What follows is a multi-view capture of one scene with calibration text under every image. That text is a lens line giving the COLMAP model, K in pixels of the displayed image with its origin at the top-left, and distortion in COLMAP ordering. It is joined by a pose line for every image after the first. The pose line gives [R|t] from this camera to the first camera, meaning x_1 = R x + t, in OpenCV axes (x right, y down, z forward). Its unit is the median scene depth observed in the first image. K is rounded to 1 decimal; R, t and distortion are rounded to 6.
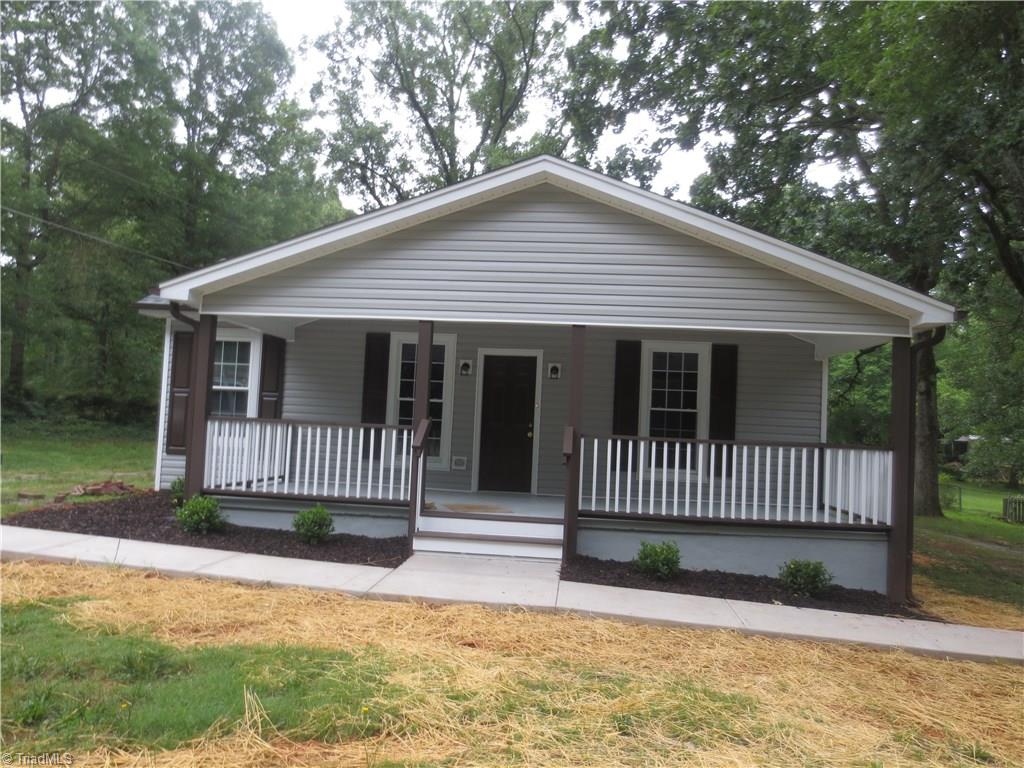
lens RADIAL K [[712.5, 0, 512.0], [0, 712.5, 384.0], [0, 0, 1]] dist [-0.029961, 0.008475]
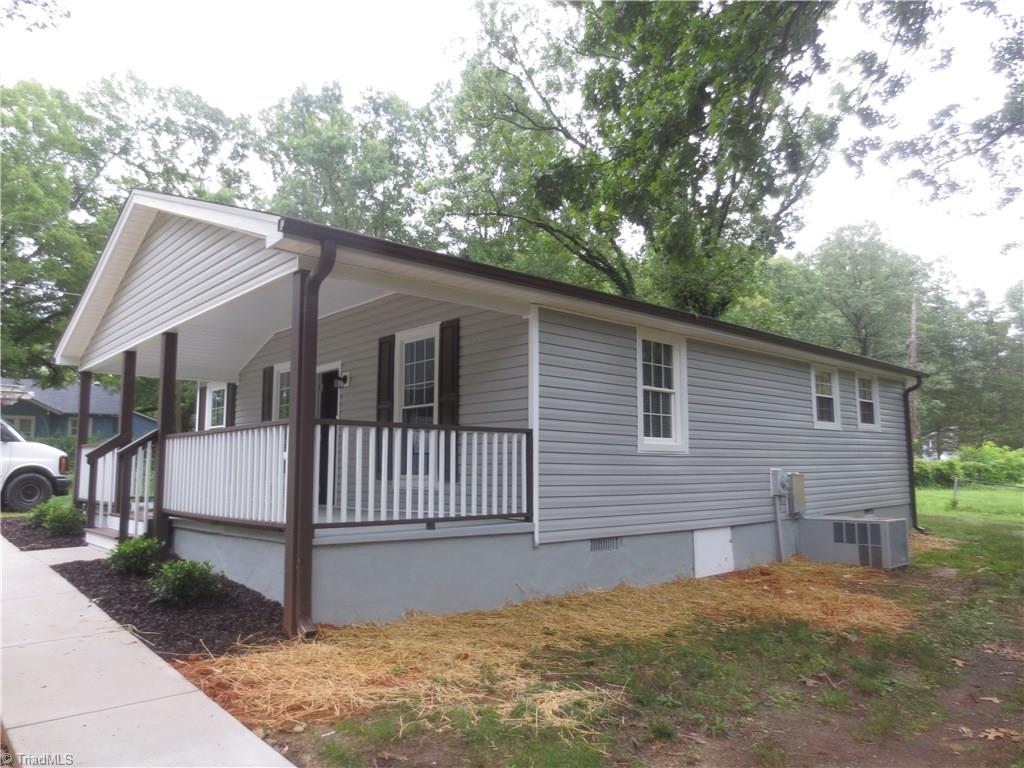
lens RADIAL K [[712.5, 0, 512.0], [0, 712.5, 384.0], [0, 0, 1]] dist [-0.029961, 0.008475]
pose [[0.730392, -0.128215, -0.670886, 0.894157], [0.069989, 0.991102, -0.113215, 0.115687], [0.679433, 0.035736, 0.732867, 0.443381]]
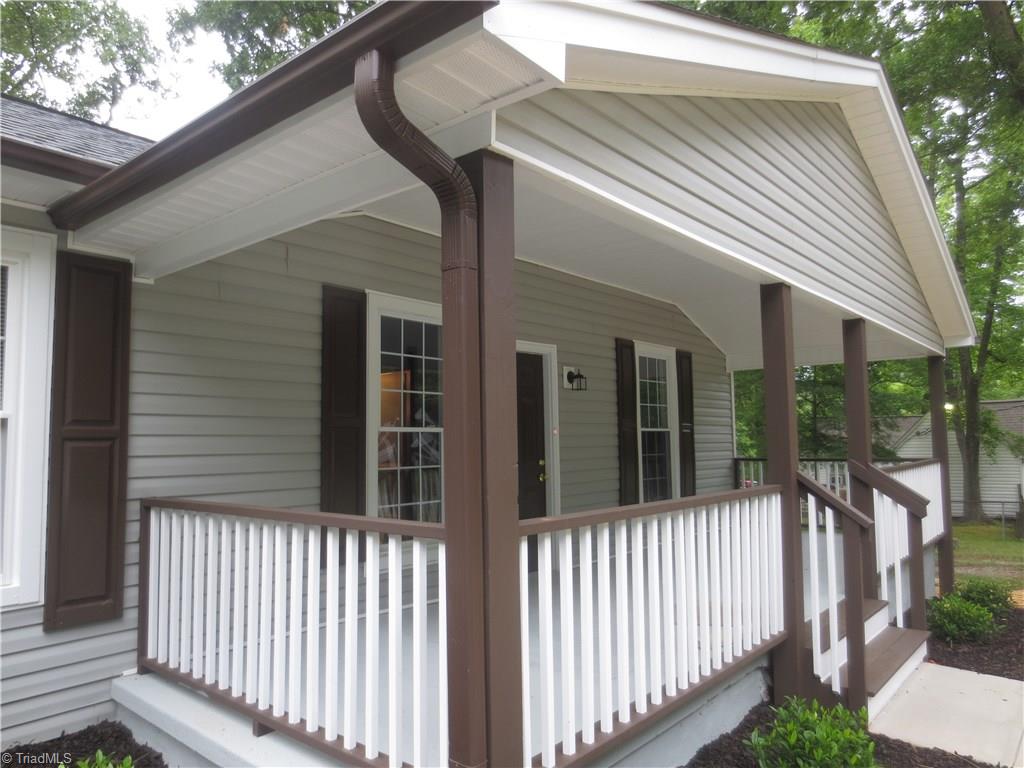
lens RADIAL K [[712.5, 0, 512.0], [0, 712.5, 384.0], [0, 0, 1]] dist [-0.029961, 0.008475]
pose [[0.583913, 0.012519, 0.811720, -0.508525], [-0.005723, 0.999920, -0.011305, -0.004945], [-0.811796, 0.001956, 0.583938, 0.656439]]
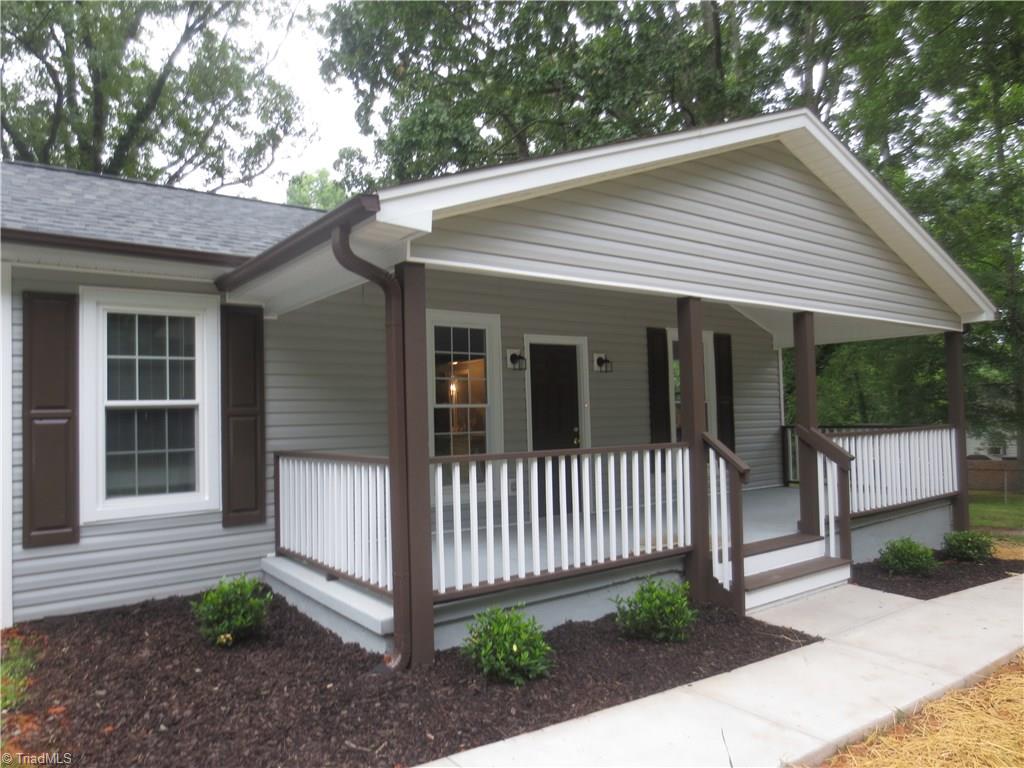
lens RADIAL K [[712.5, 0, 512.0], [0, 712.5, 384.0], [0, 0, 1]] dist [-0.029961, 0.008475]
pose [[0.751737, -0.032879, 0.658643, -0.566090], [0.022389, 0.999453, 0.024339, -0.015964], [-0.659083, -0.003551, 0.752062, 0.441021]]
